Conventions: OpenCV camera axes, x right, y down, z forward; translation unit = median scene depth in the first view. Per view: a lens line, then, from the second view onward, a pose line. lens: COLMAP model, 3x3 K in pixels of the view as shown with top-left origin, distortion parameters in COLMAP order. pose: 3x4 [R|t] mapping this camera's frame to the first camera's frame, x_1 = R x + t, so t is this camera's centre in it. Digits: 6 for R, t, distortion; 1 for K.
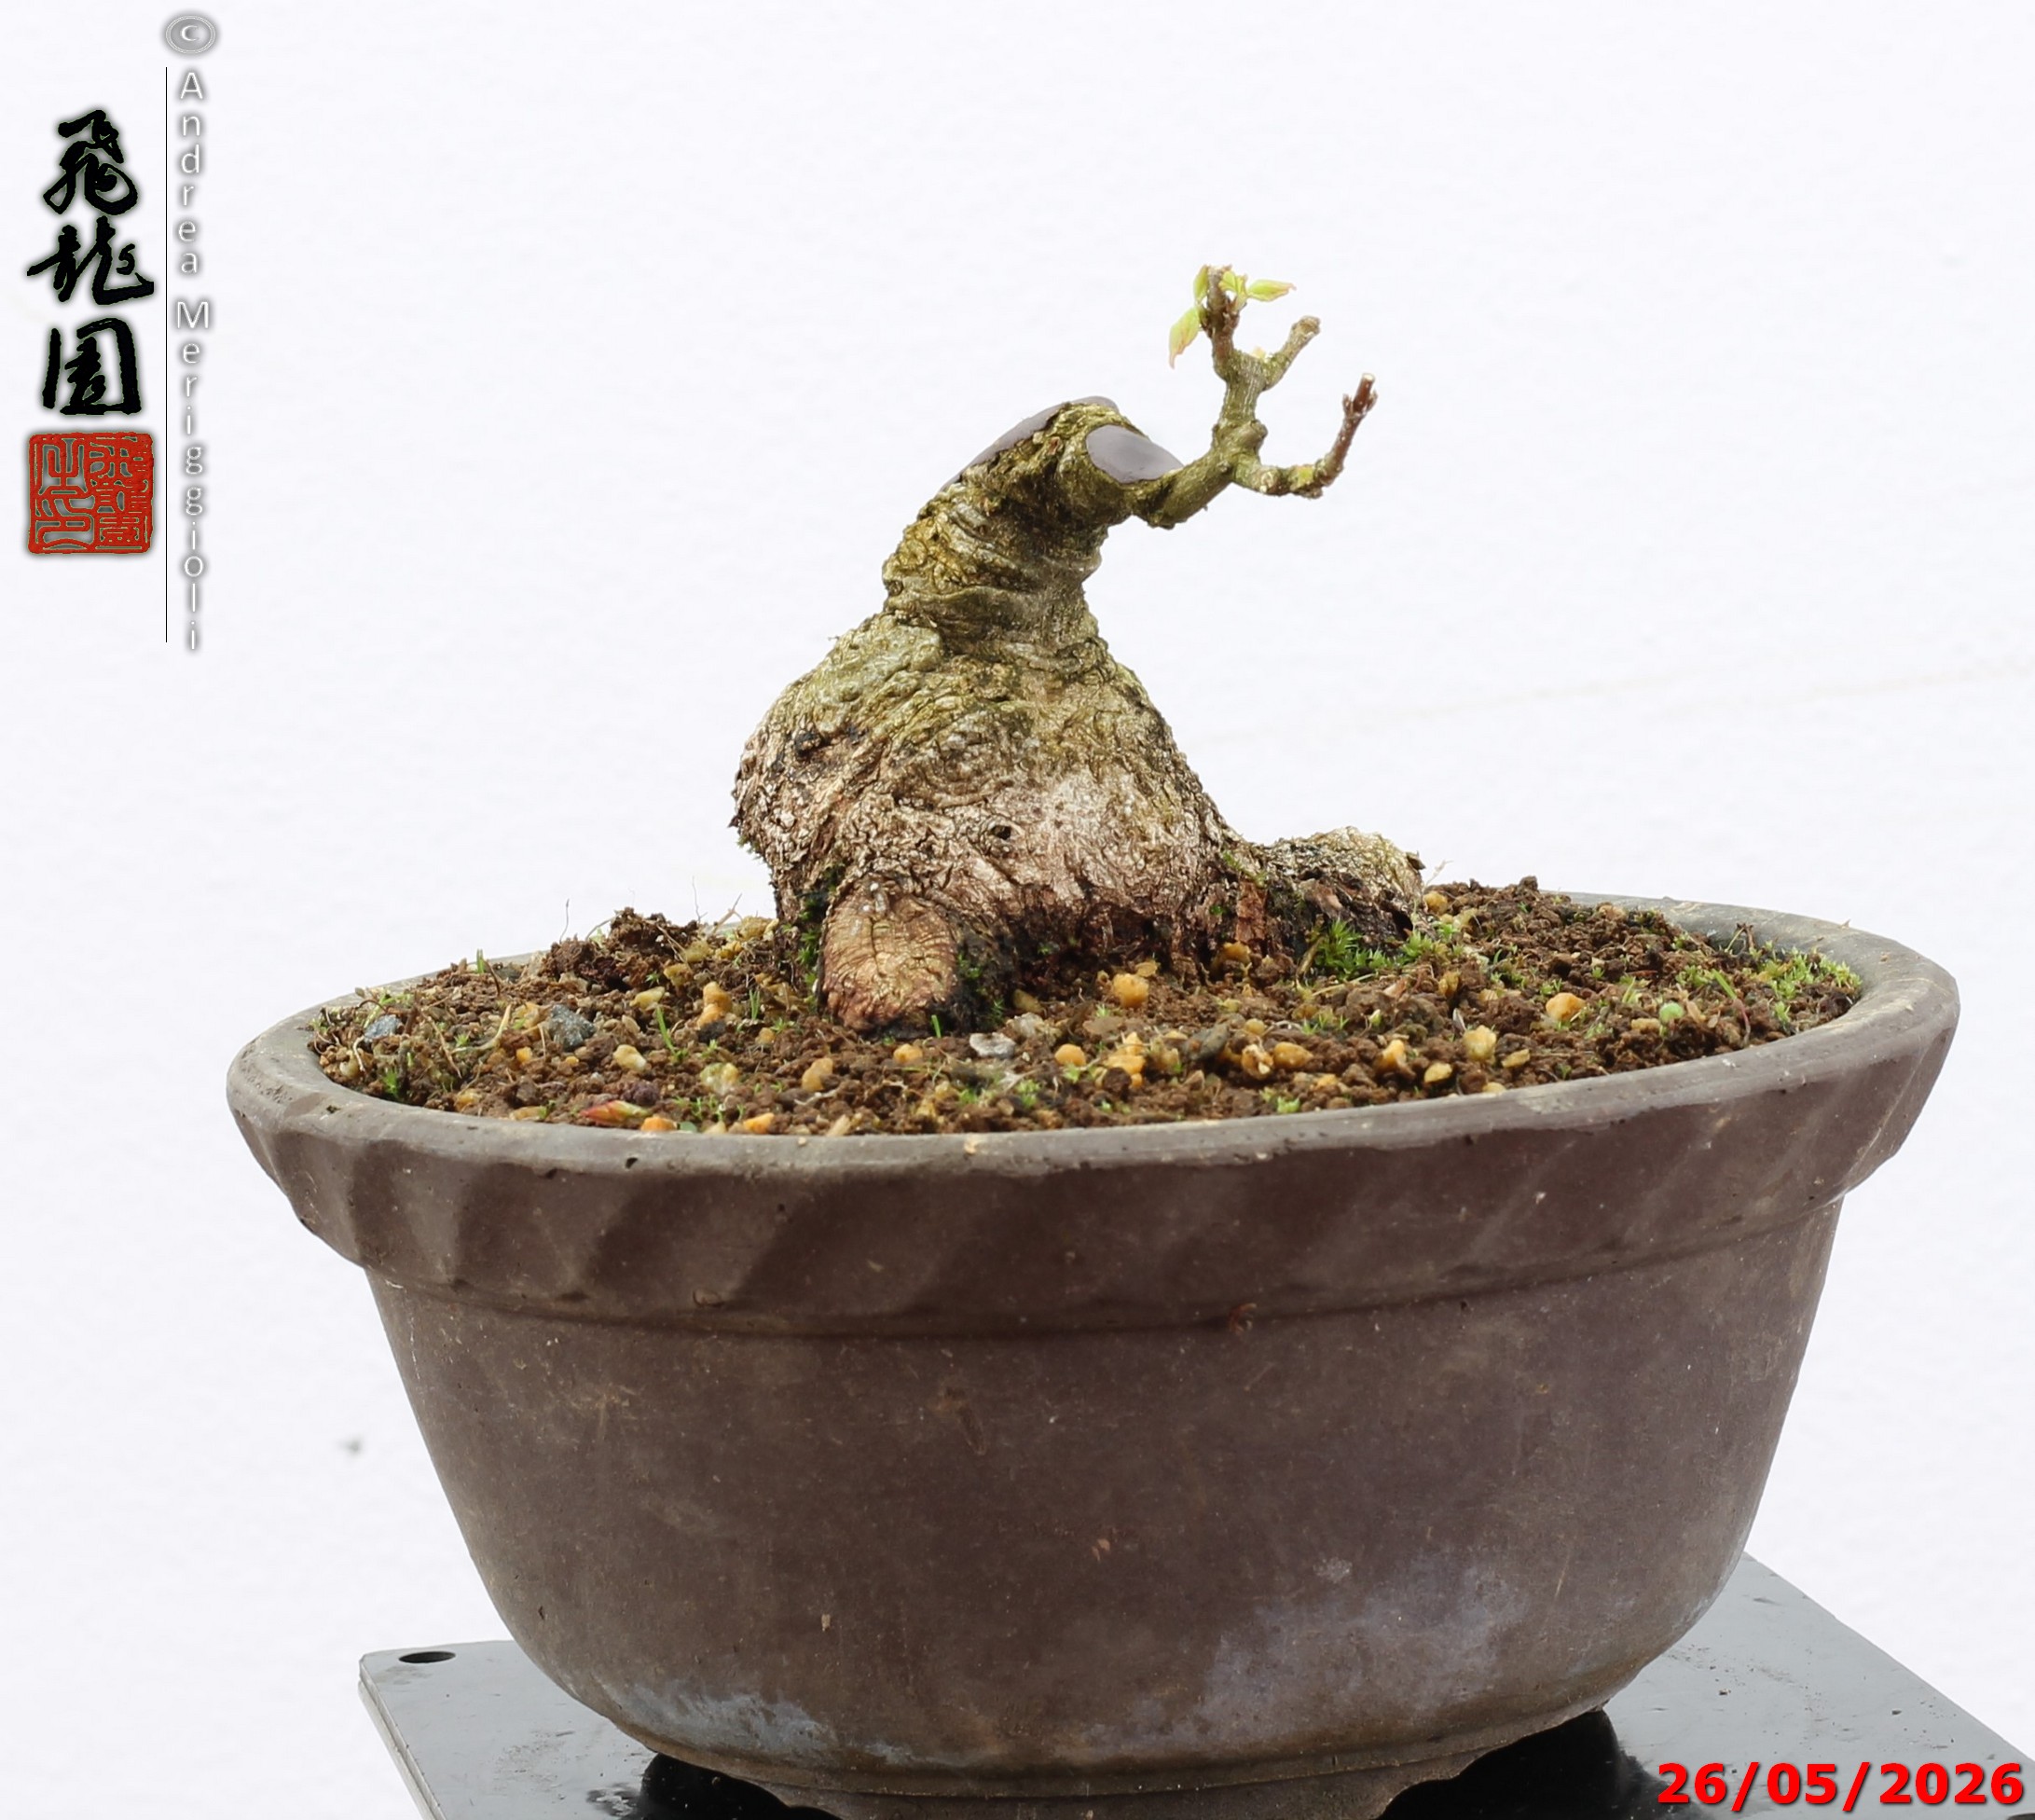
lens RADIAL K [[8916.4, 0, 1019.8], [0, 8916.4, 907.6], [0, 0, 1]] dist [-0.184914, 0.000000]
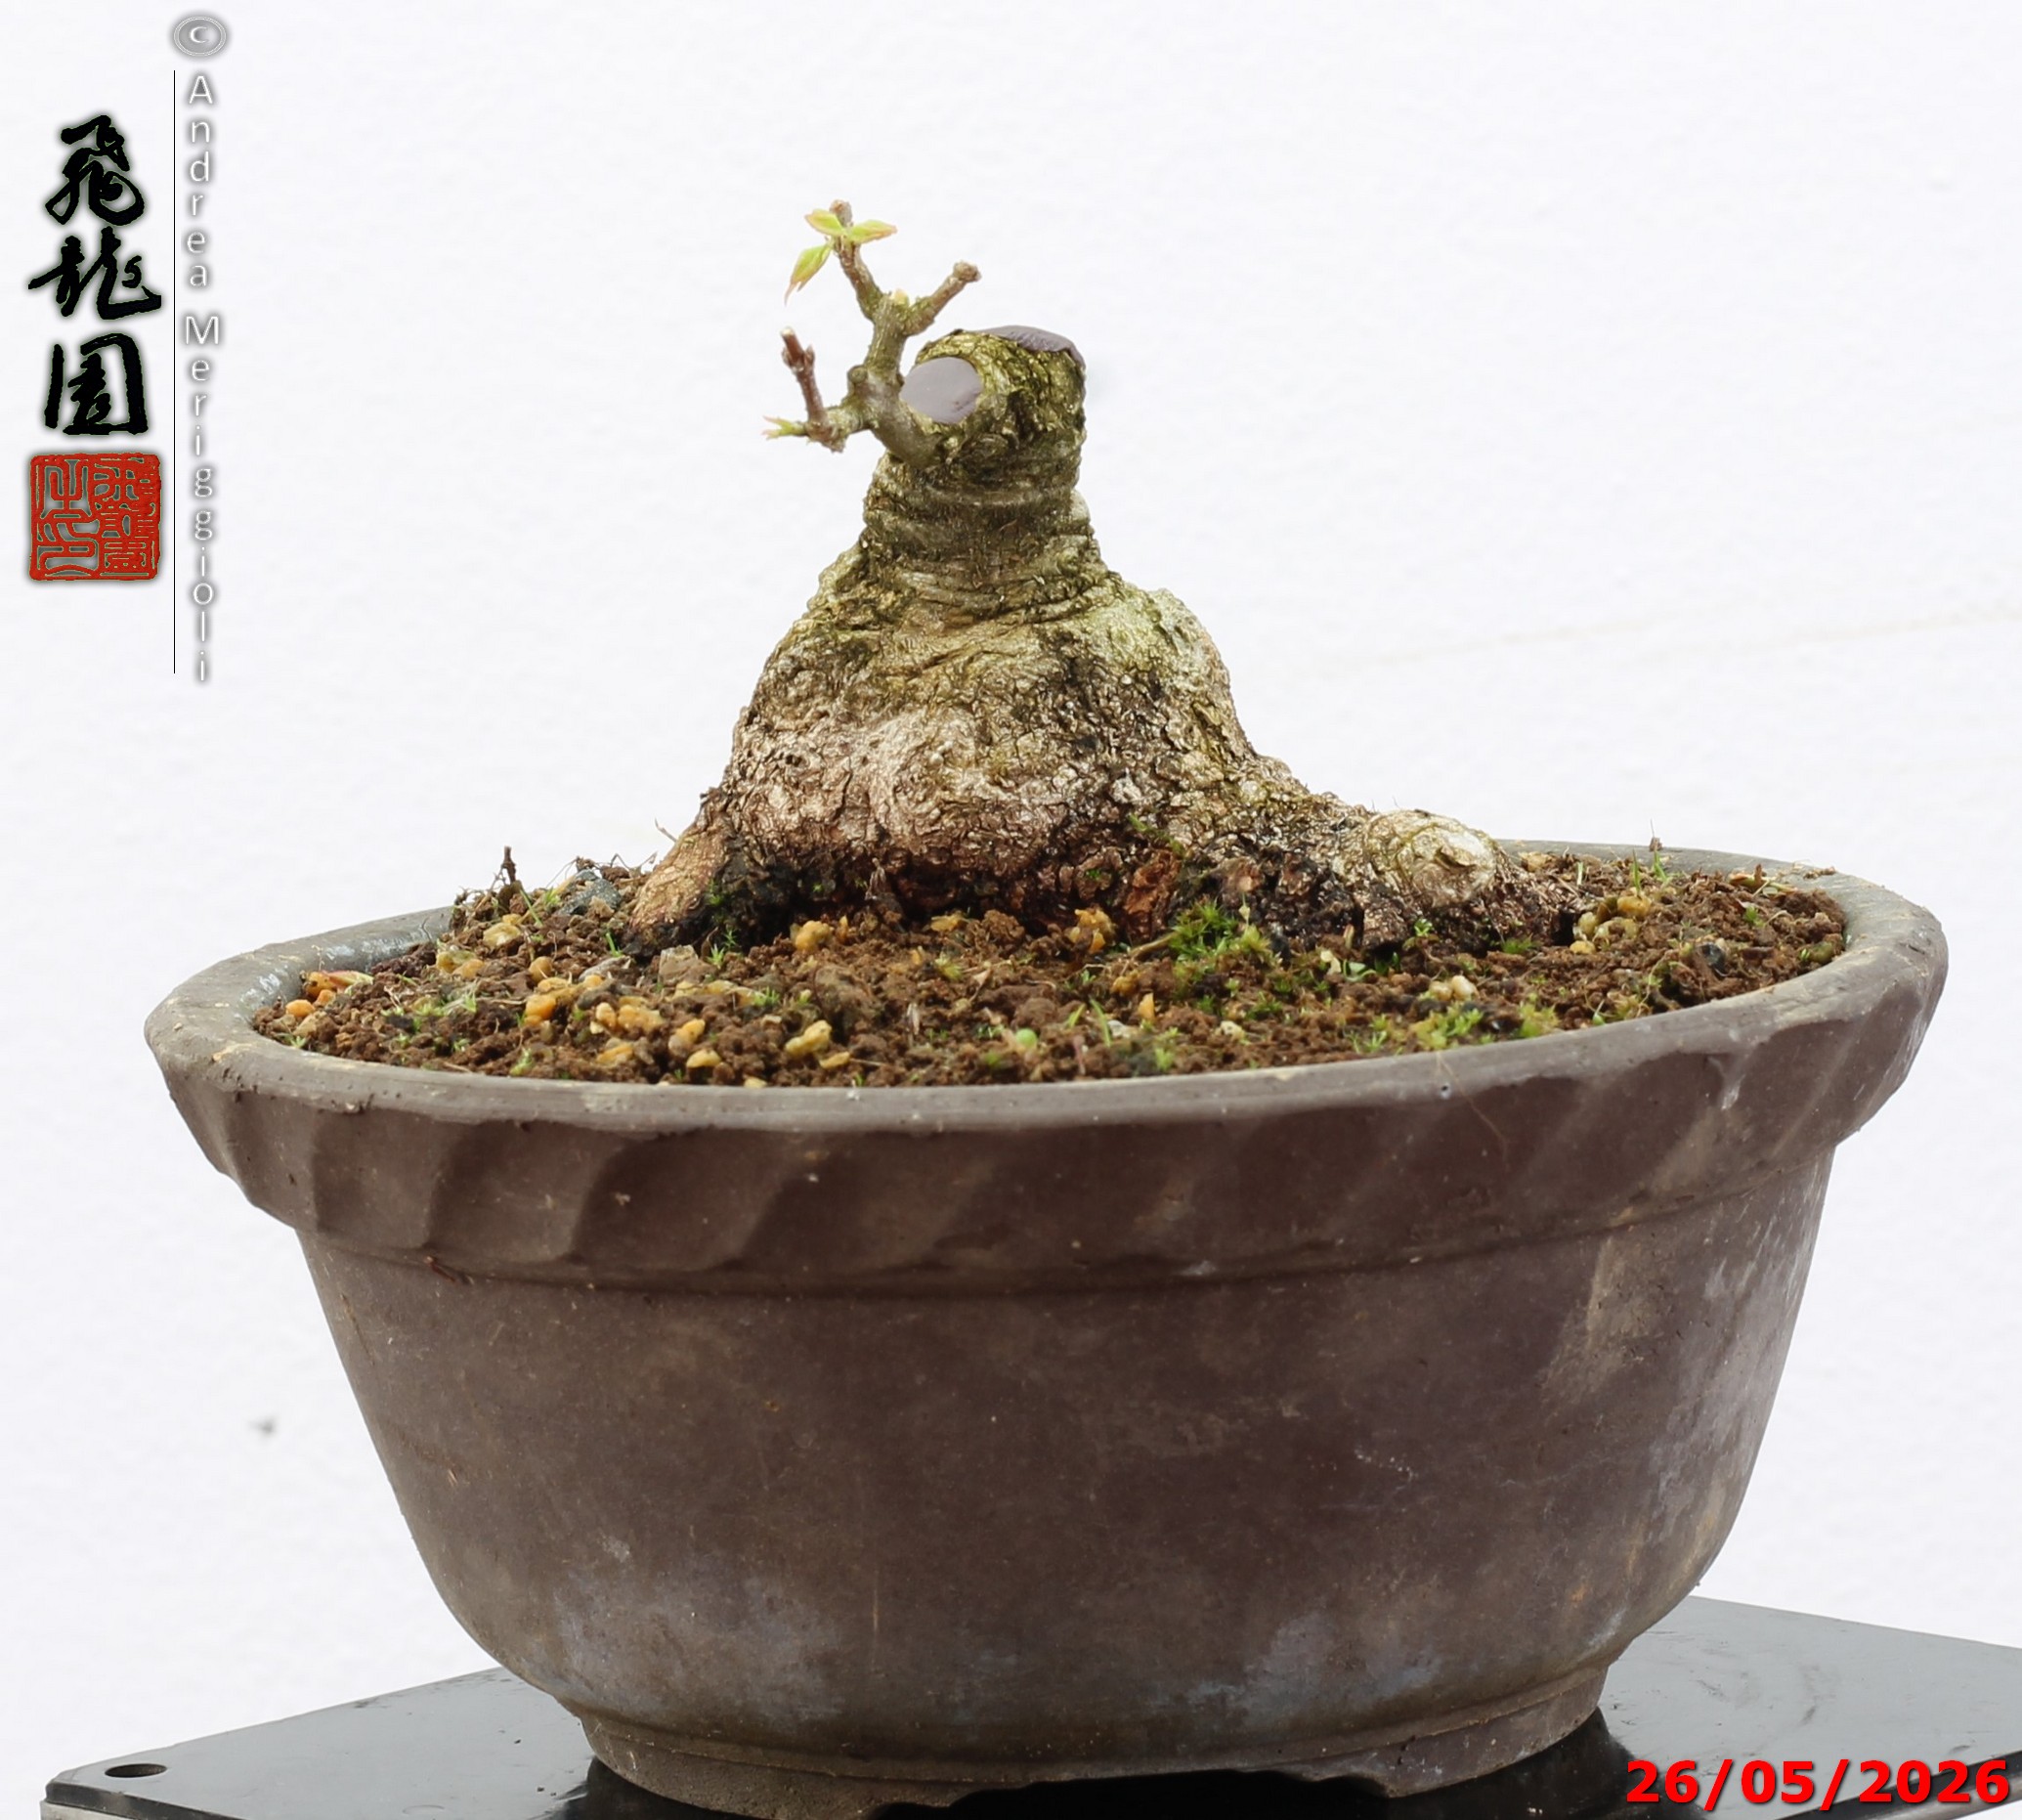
lens RADIAL K [[8859.4, 0, 1014.9], [0, 8859.4, 915.6], [0, 0, 1]] dist [-0.184914, 0.000000]
pose [[0.547517, 0.133687, -0.826046, 0.836114], [-0.086718, 0.990906, 0.102889, -0.096127], [0.832289, 0.015300, 0.554131, 0.490373]]
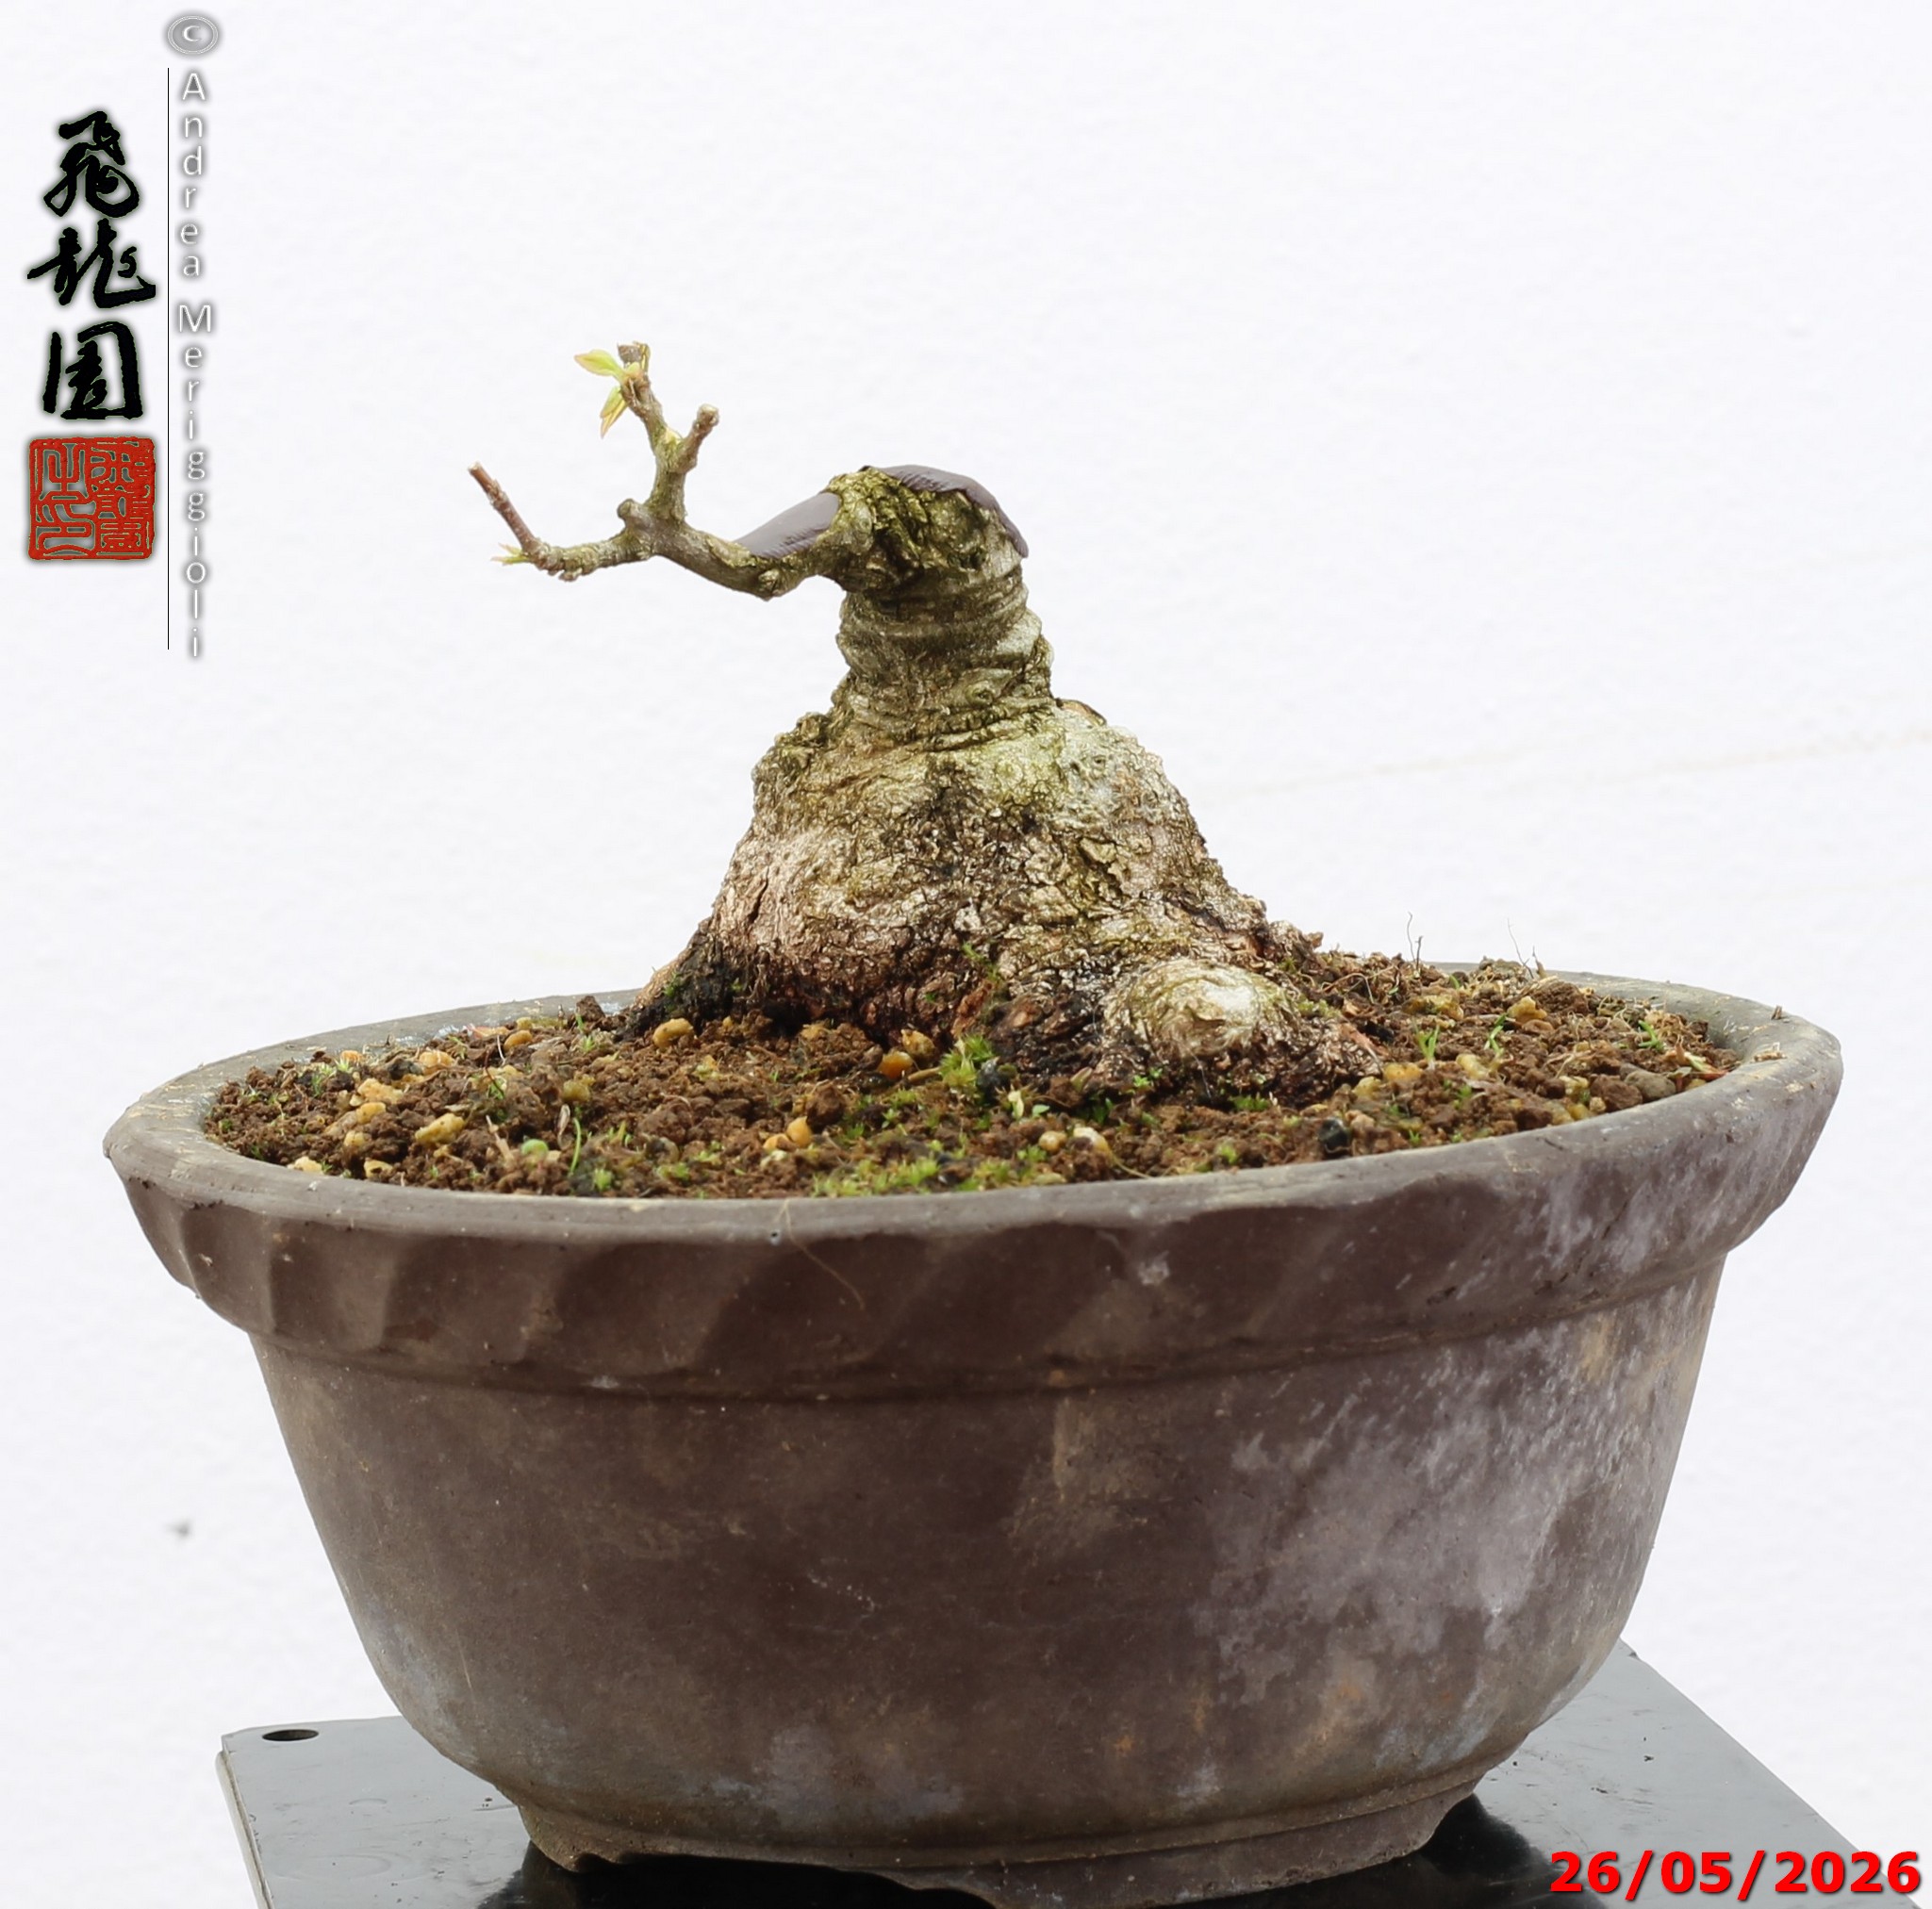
lens RADIAL K [[9139.3, 0, 971.5], [0, 9139.3, 949.7], [0, 0, 1]] dist [-0.158521, 0.000000]
pose [[-0.031092, 0.174766, -0.984119, 1.063712], [-0.081309, 0.980889, 0.176762, -0.192609], [0.996204, 0.085514, -0.016288, 1.067411]]
